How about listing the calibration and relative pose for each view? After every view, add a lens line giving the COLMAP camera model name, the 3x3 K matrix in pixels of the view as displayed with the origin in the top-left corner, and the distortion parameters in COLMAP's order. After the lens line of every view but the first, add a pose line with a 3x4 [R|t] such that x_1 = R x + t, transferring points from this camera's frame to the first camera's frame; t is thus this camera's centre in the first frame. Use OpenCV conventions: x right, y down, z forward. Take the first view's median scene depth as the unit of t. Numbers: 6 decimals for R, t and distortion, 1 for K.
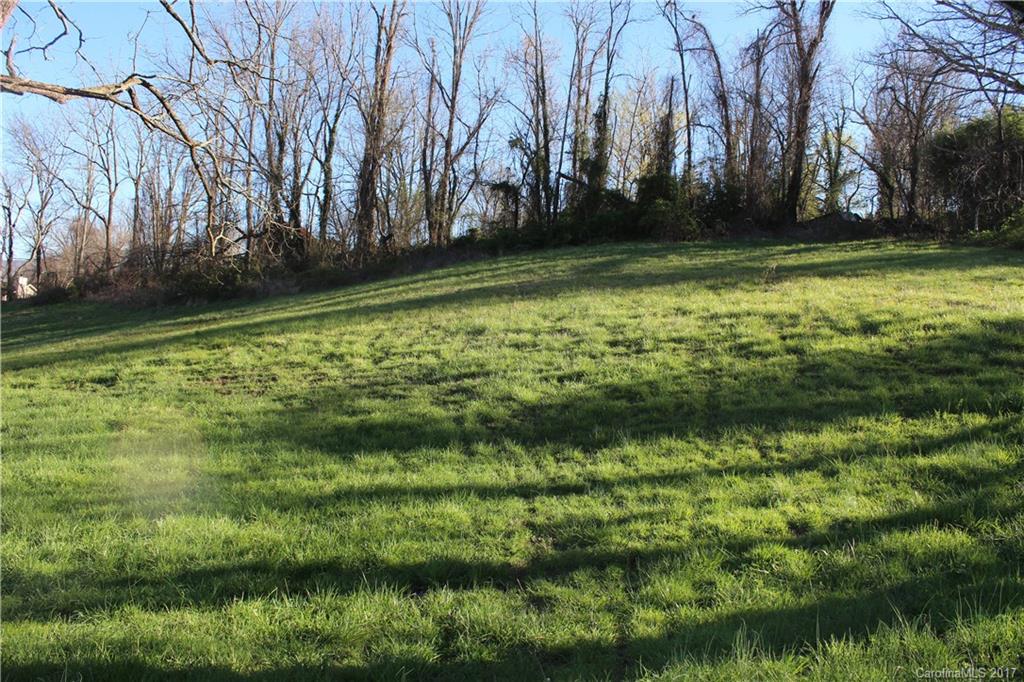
lens RADIAL K [[844.5, 0, 517.3], [0, 844.5, 352.3], [0, 0, 1]] dist [-0.187822, 0.173732]
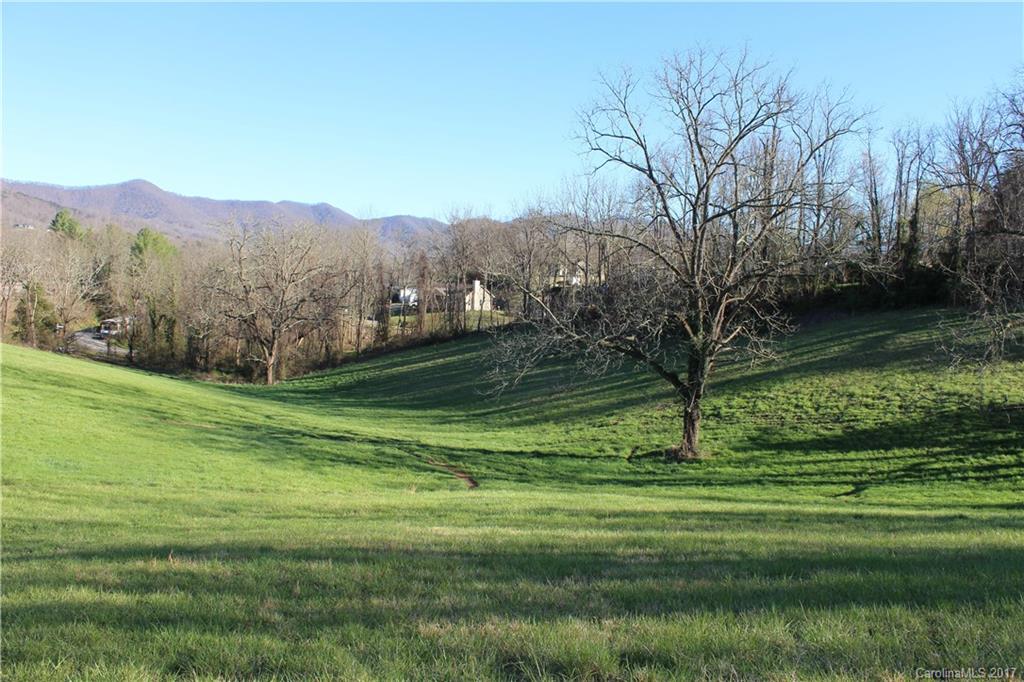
lens RADIAL K [[843.0, 0, 517.5], [0, 843.0, 352.3], [0, 0, 1]] dist [-0.168539, 0.142332]
pose [[0.923831, -0.013894, -0.382549, -0.023646], [0.041407, 0.997105, 0.063781, -0.365729], [0.380555, -0.074763, 0.921731, -1.779697]]
